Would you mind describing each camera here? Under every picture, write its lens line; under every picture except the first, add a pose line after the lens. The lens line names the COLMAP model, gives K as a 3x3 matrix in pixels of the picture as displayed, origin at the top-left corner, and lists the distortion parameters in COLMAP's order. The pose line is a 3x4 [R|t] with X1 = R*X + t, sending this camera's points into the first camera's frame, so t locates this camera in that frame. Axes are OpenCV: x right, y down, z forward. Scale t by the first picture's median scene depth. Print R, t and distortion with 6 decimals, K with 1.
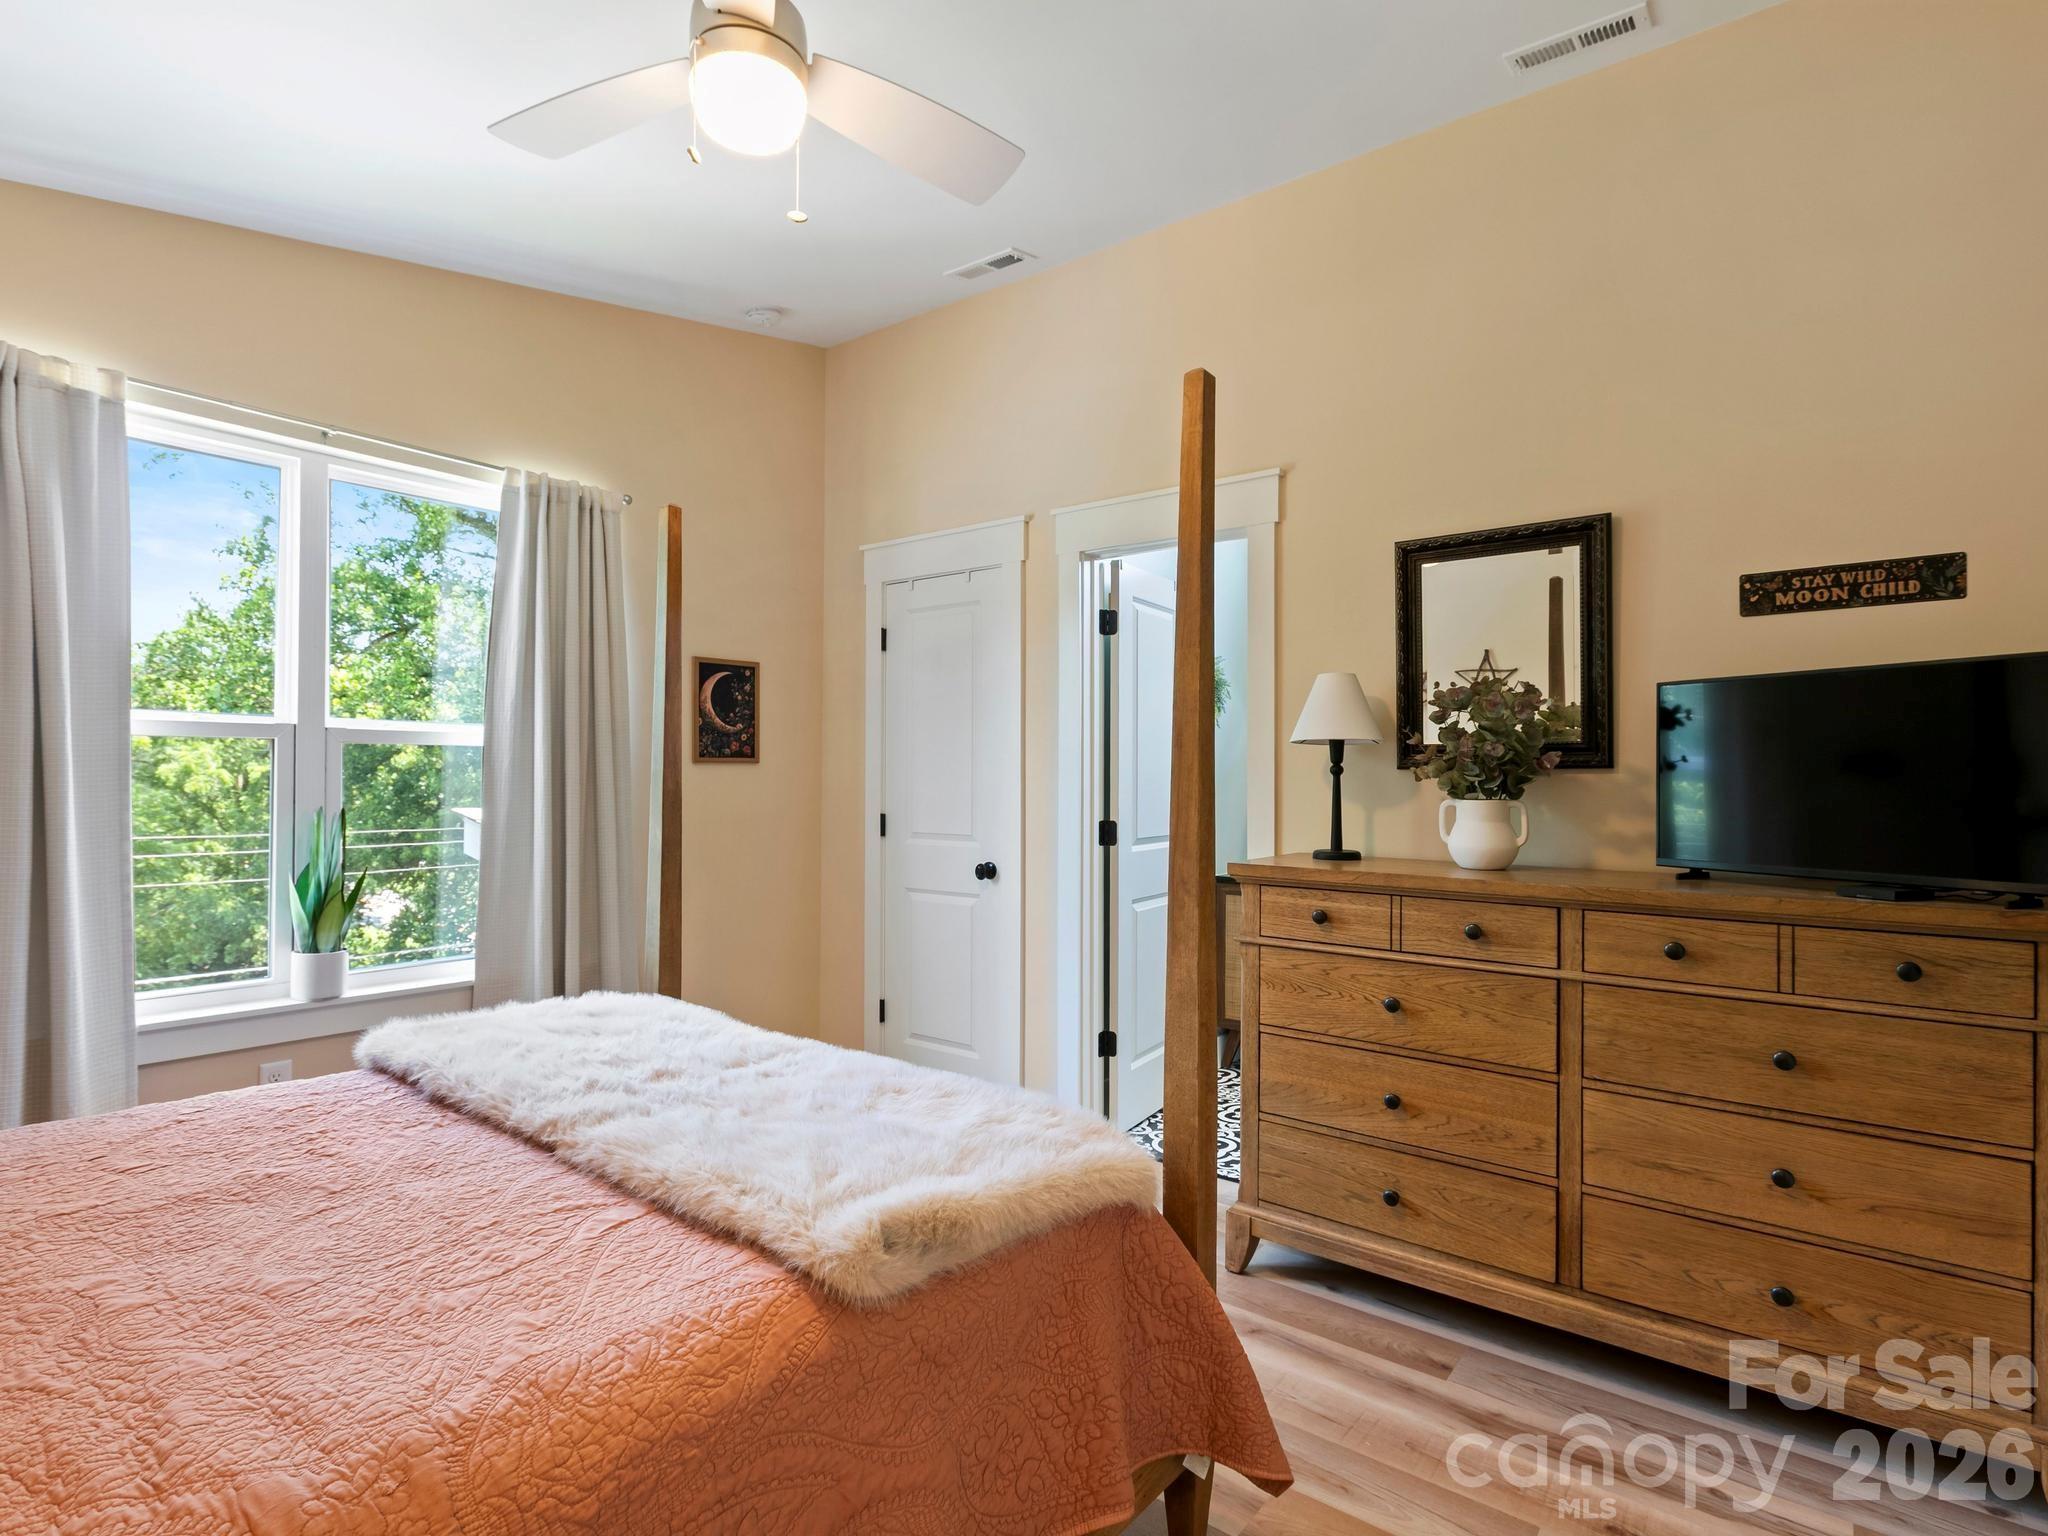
lens RADIAL K [[1054.7, 0, 1049.4], [0, 1054.7, 772.2], [0, 0, 1]] dist [0.000449, 0.001064]
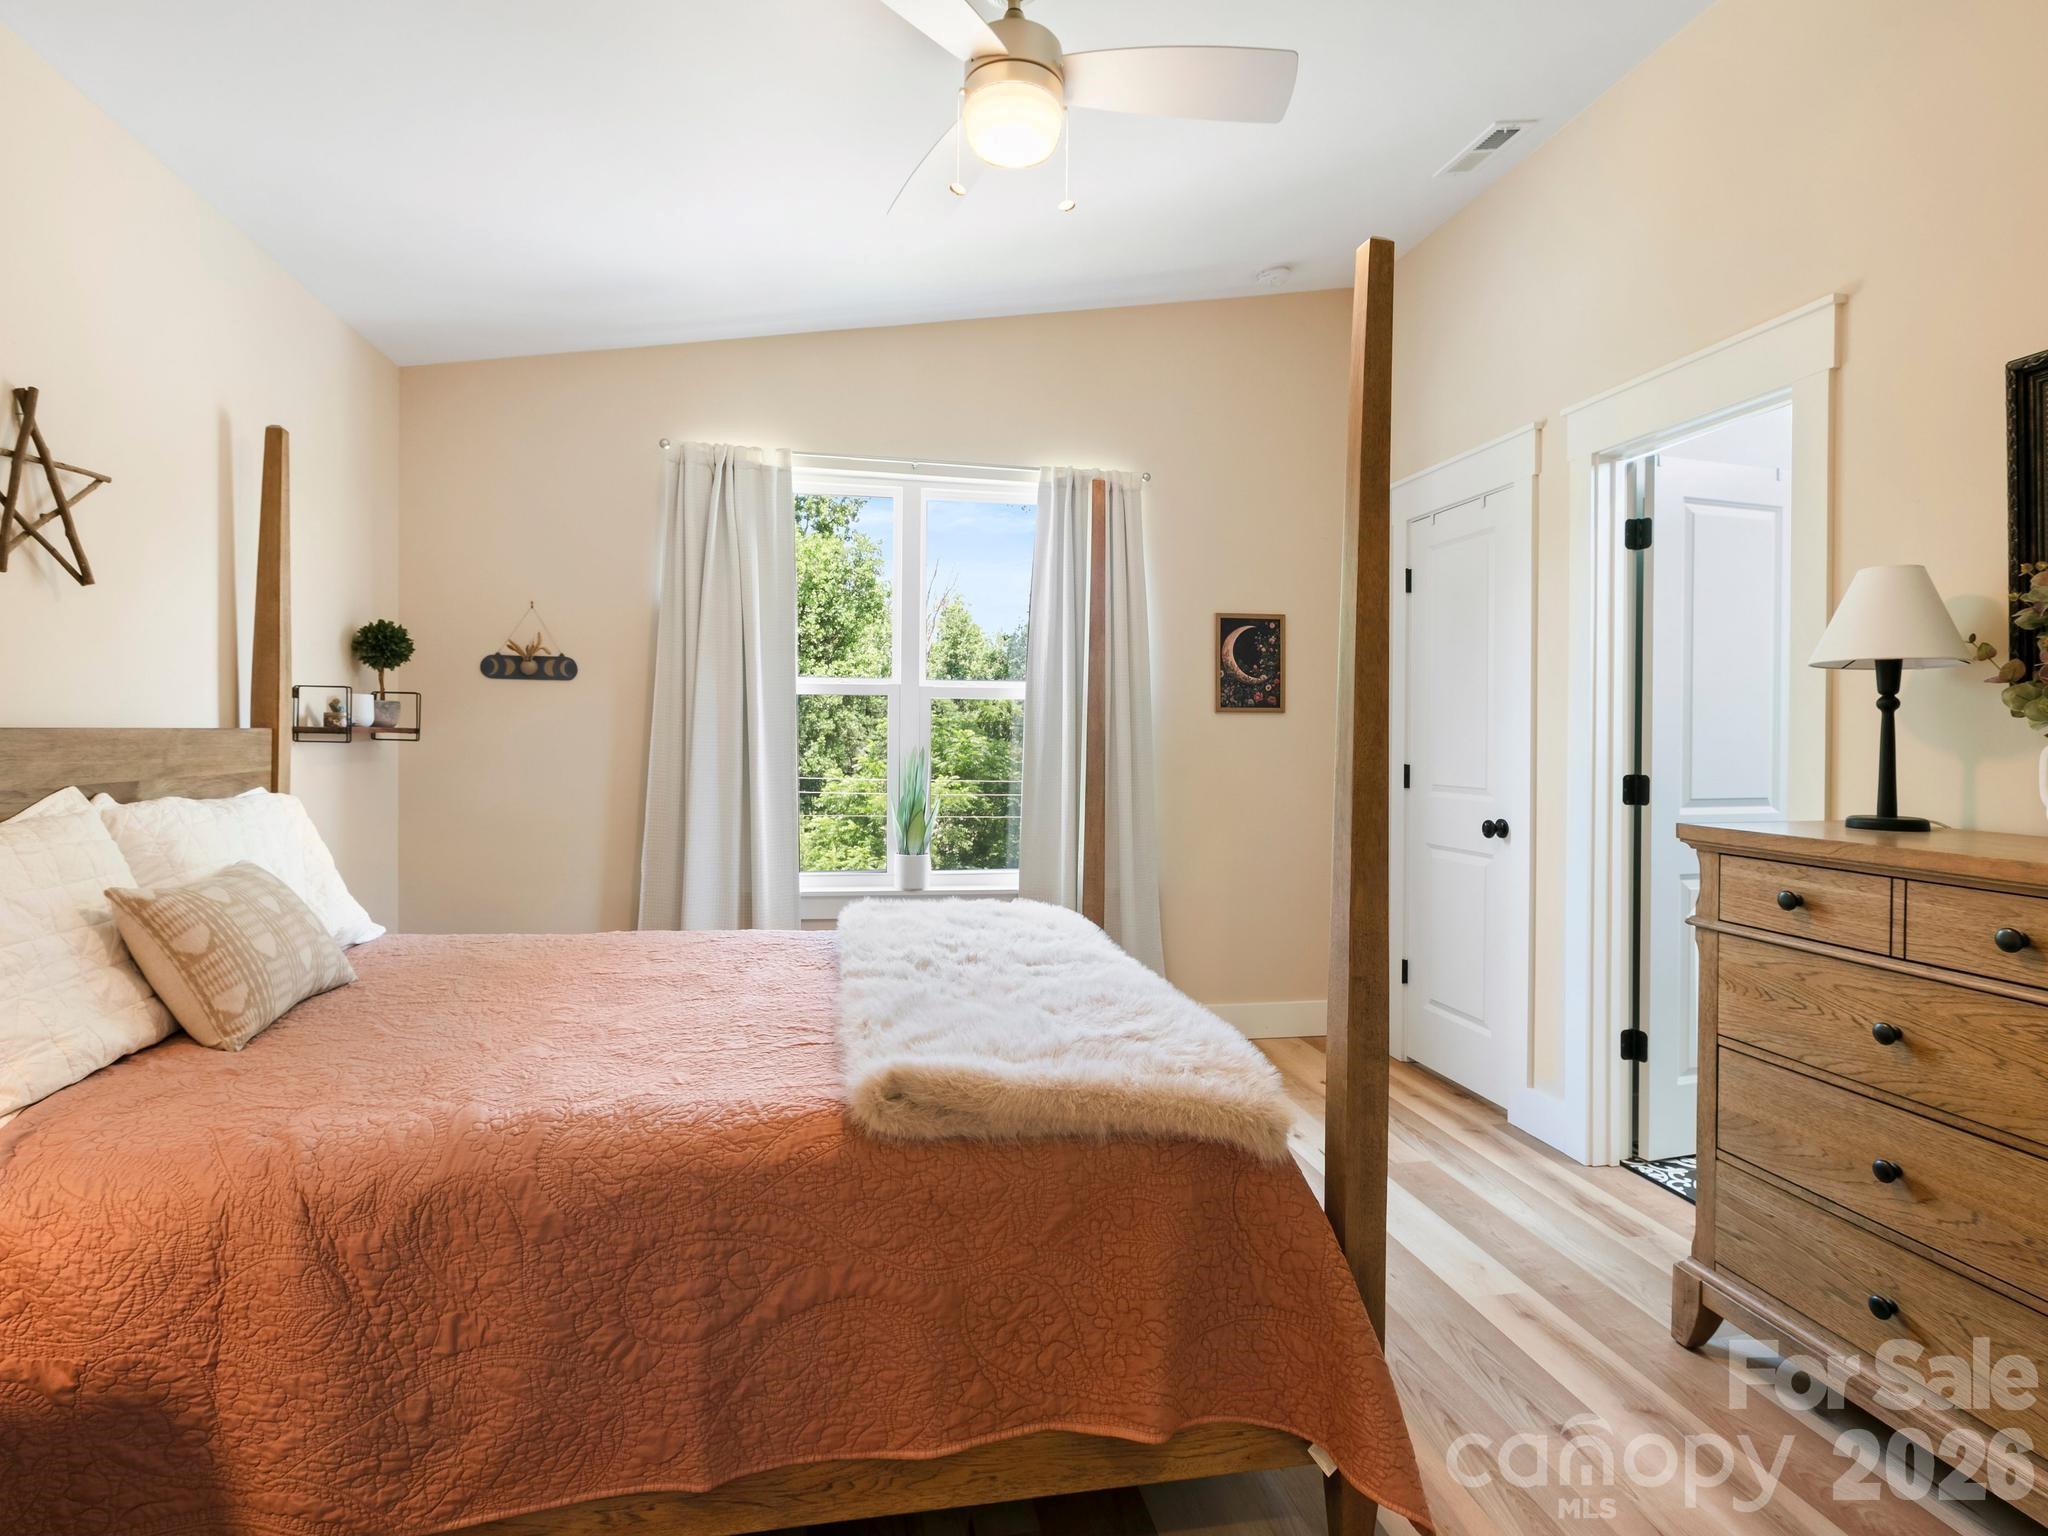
lens RADIAL K [[1055.9, 0, 1026.1], [0, 1055.9, 746.2], [0, 0, 1]] dist [-0.000617, 0.000140]
pose [[0.756143, 0.007230, -0.654366, 0.335935], [-0.000744, 0.999948, 0.010188, 0.022129], [0.654406, -0.007217, 0.756109, 0.094371]]
